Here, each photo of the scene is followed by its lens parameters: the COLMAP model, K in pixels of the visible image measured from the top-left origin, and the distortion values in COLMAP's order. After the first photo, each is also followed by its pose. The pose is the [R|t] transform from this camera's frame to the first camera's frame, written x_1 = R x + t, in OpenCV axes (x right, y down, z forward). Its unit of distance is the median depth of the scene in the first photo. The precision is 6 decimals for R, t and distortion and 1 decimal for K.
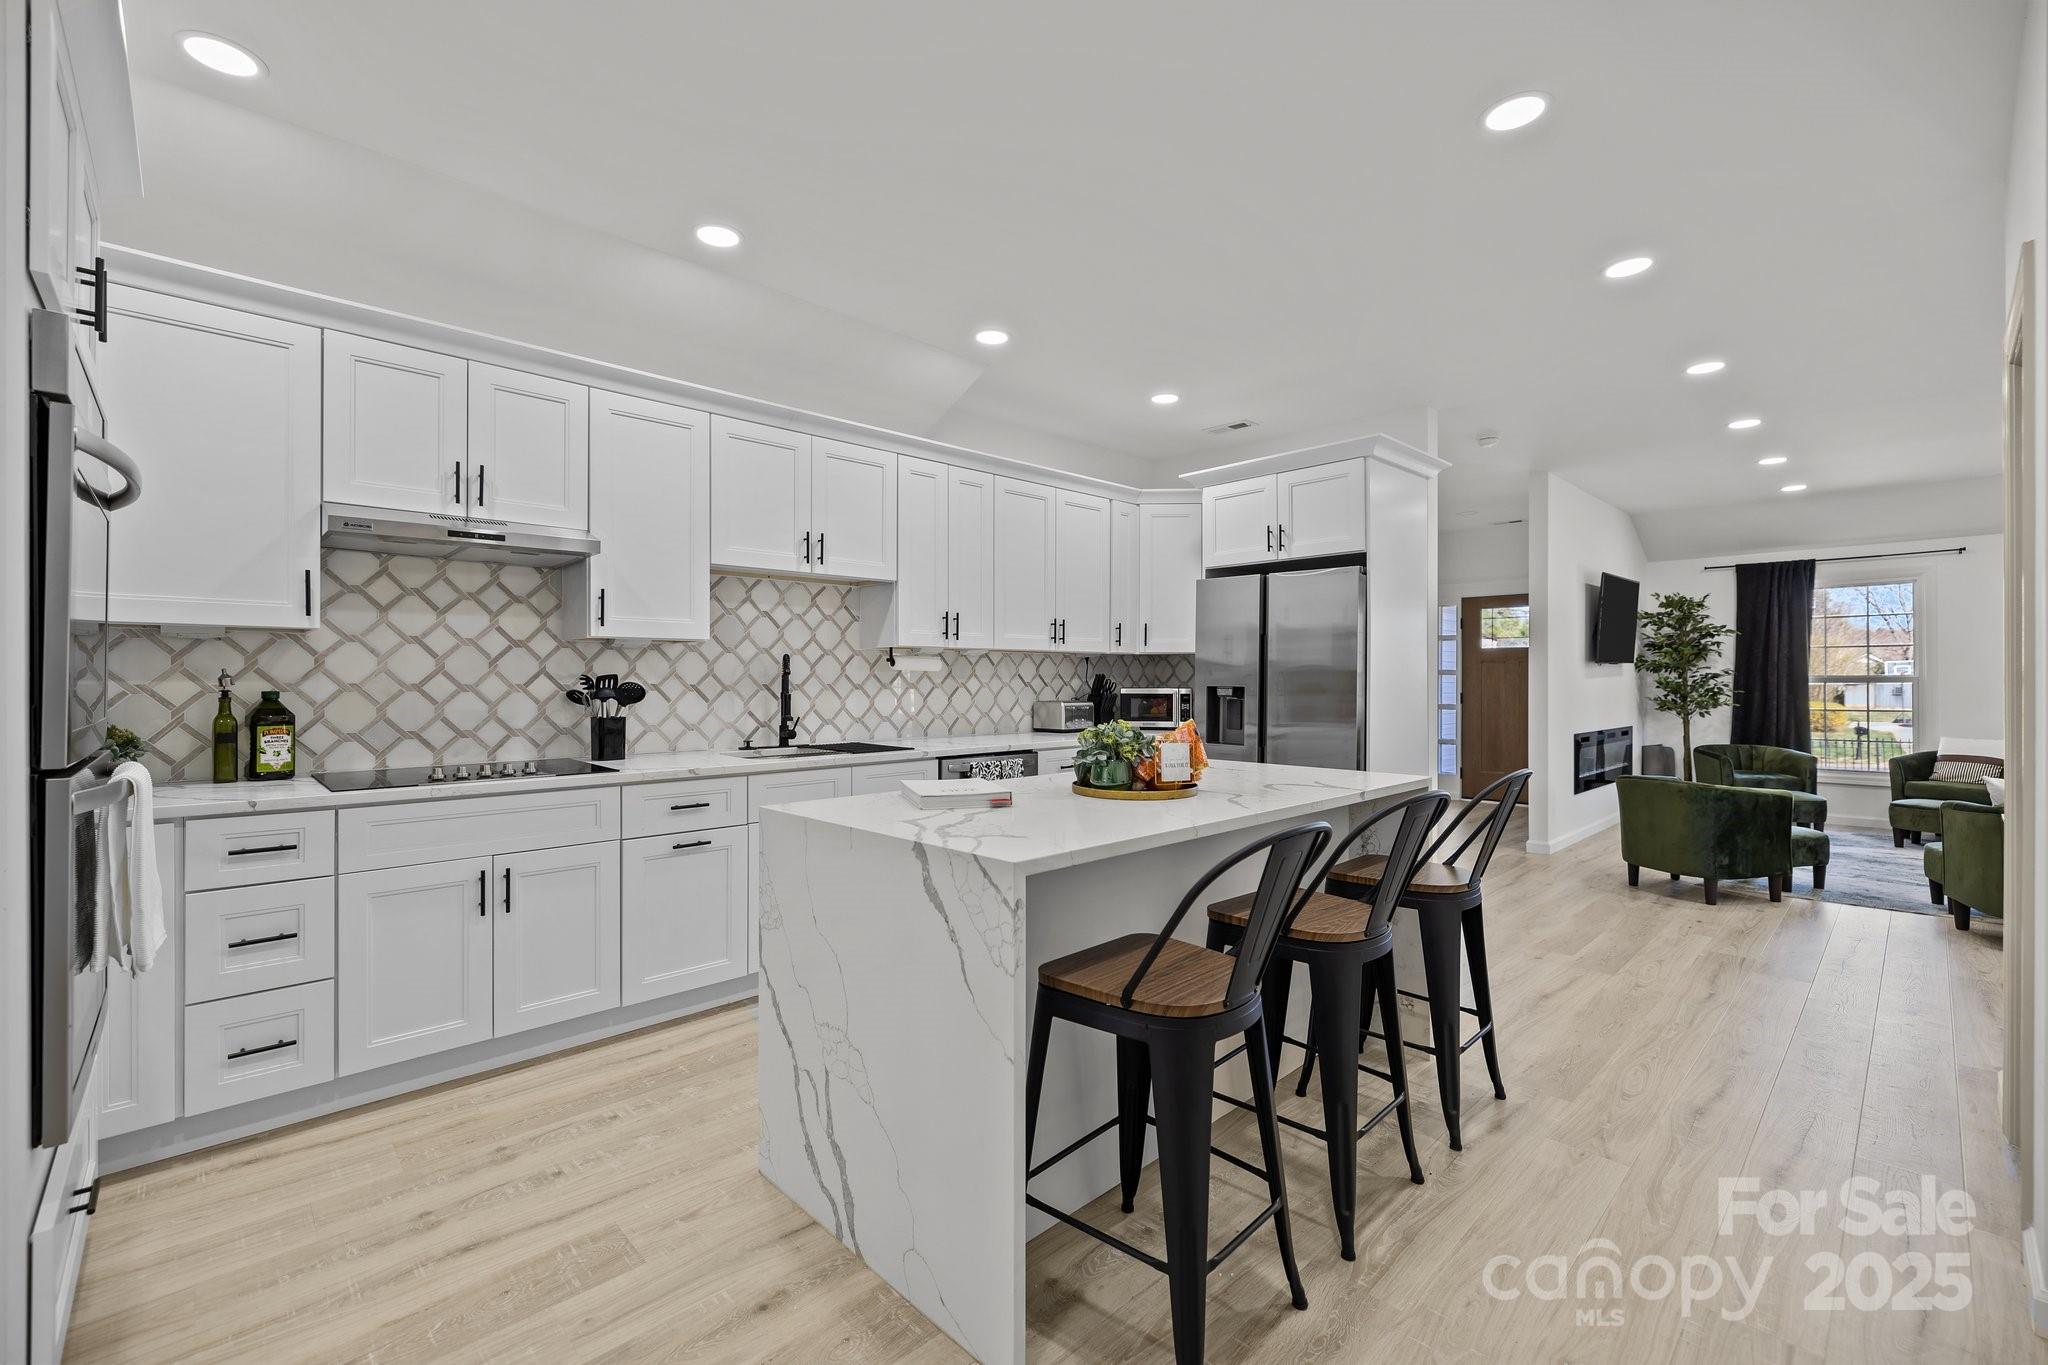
lens RADIAL K [[870.7, 0, 1004.5], [0, 870.7, 675.6], [0, 0, 1]] dist [0.002507, 0.000182]
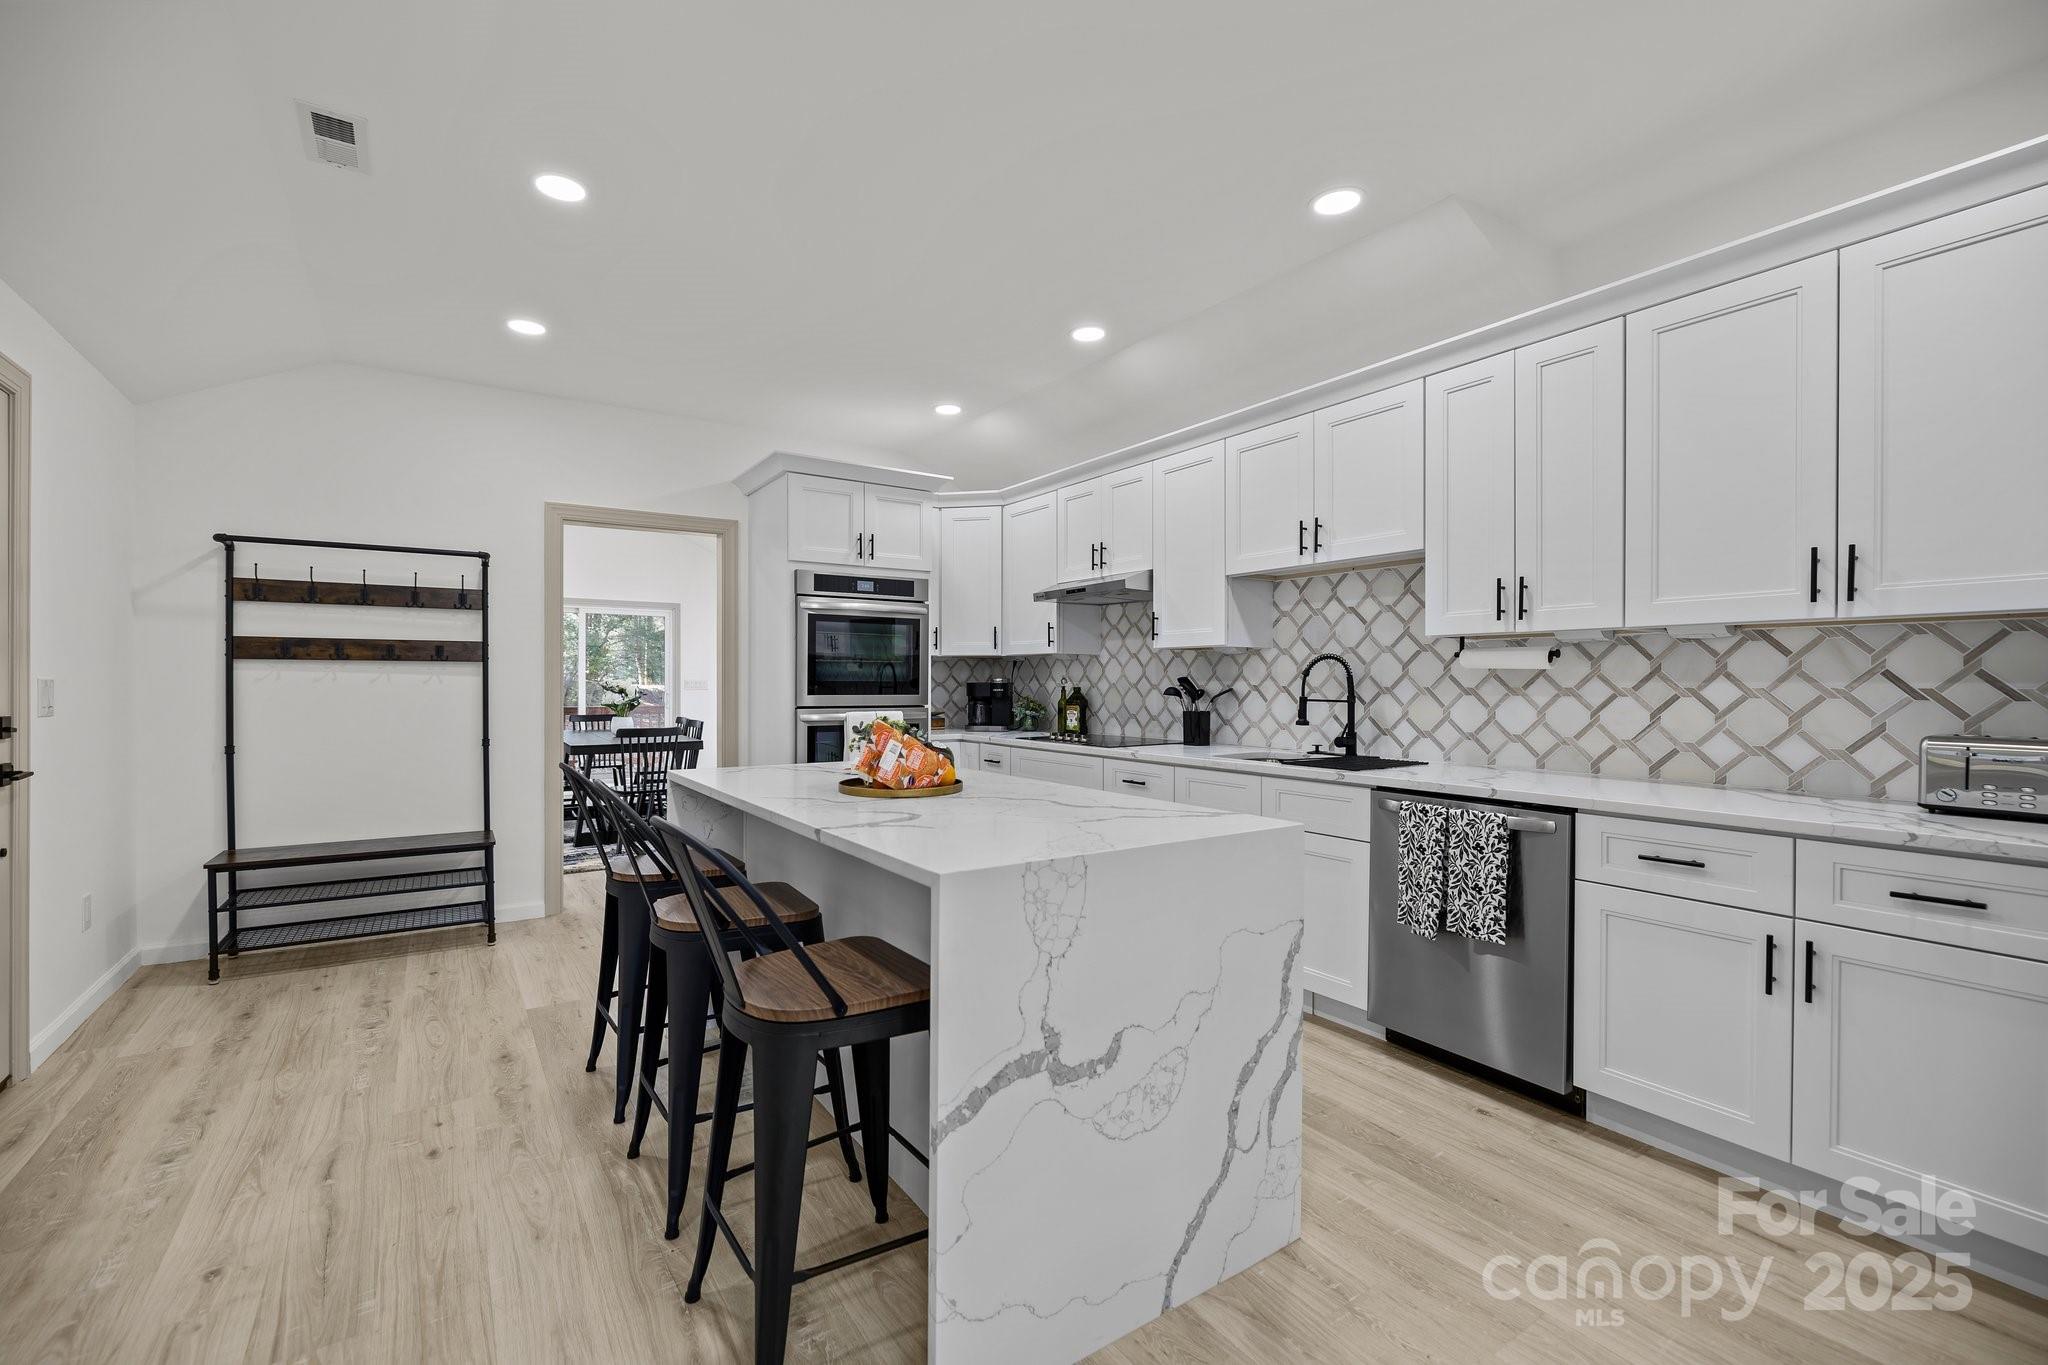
lens RADIAL K [[869.7, 0, 968.5], [0, 869.7, 690.5], [0, 0, 1]] dist [0.008401, 0.000025]
pose [[-0.204897, 0.012059, -0.978709, 0.671934], [0.003242, 0.999927, 0.011642, 0.001857], [0.978778, -0.000788, -0.204921, 0.755622]]
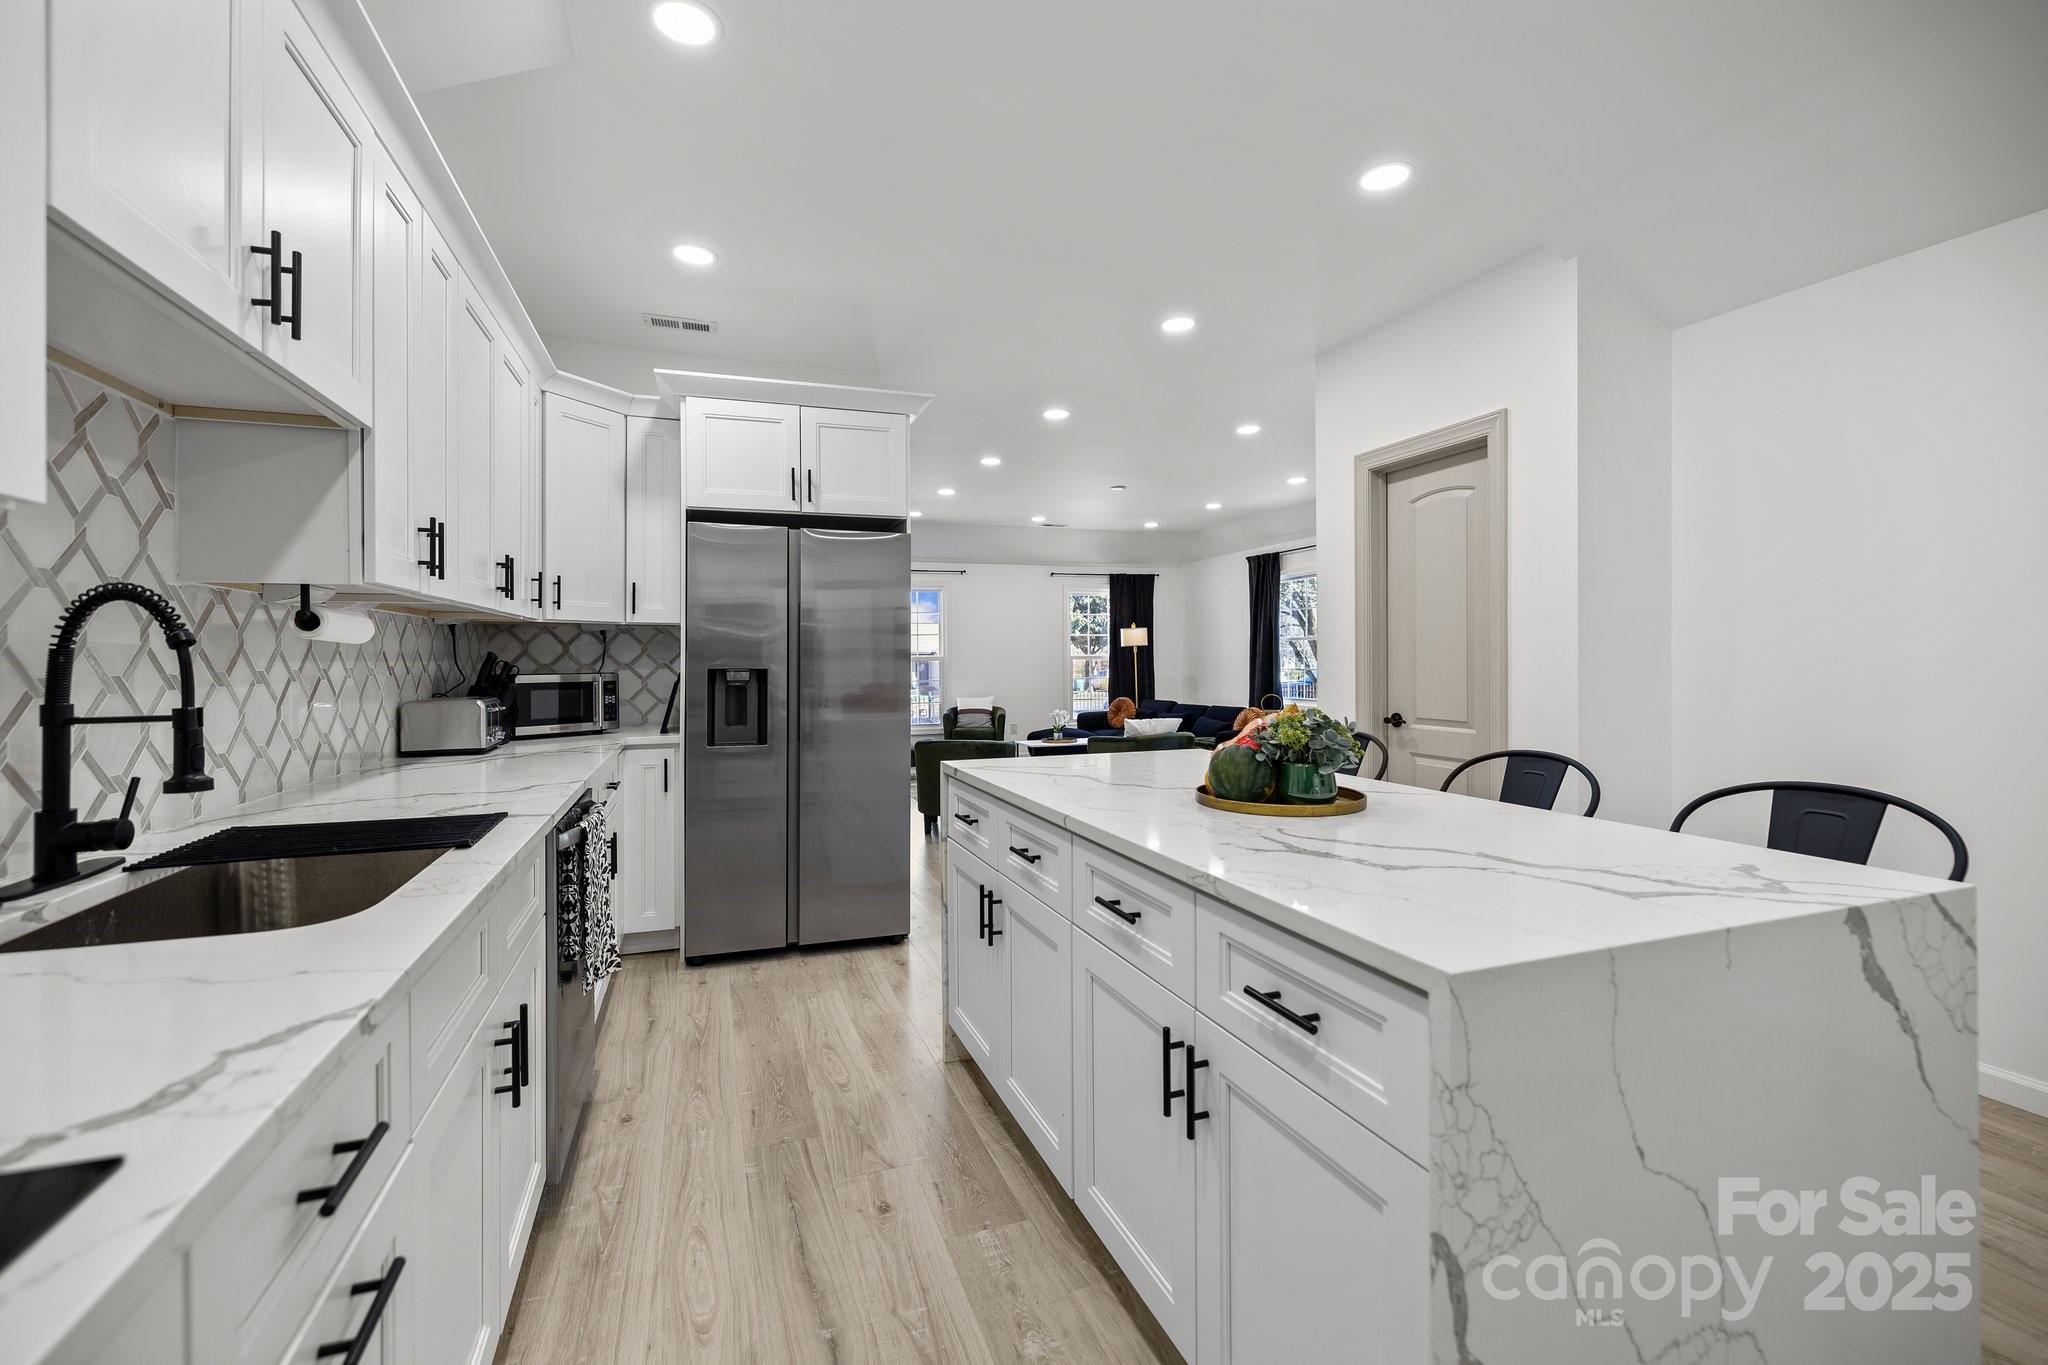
lens RADIAL K [[869.7, 0, 1003.7], [0, 869.7, 663.2], [0, 0, 1]] dist [0.008401, 0.000025]
pose [[0.404270, -0.007248, 0.914611, -0.382136], [0.001724, 0.999973, 0.007162, 0.002459], [-0.914638, -0.001319, 0.404272, 0.533120]]
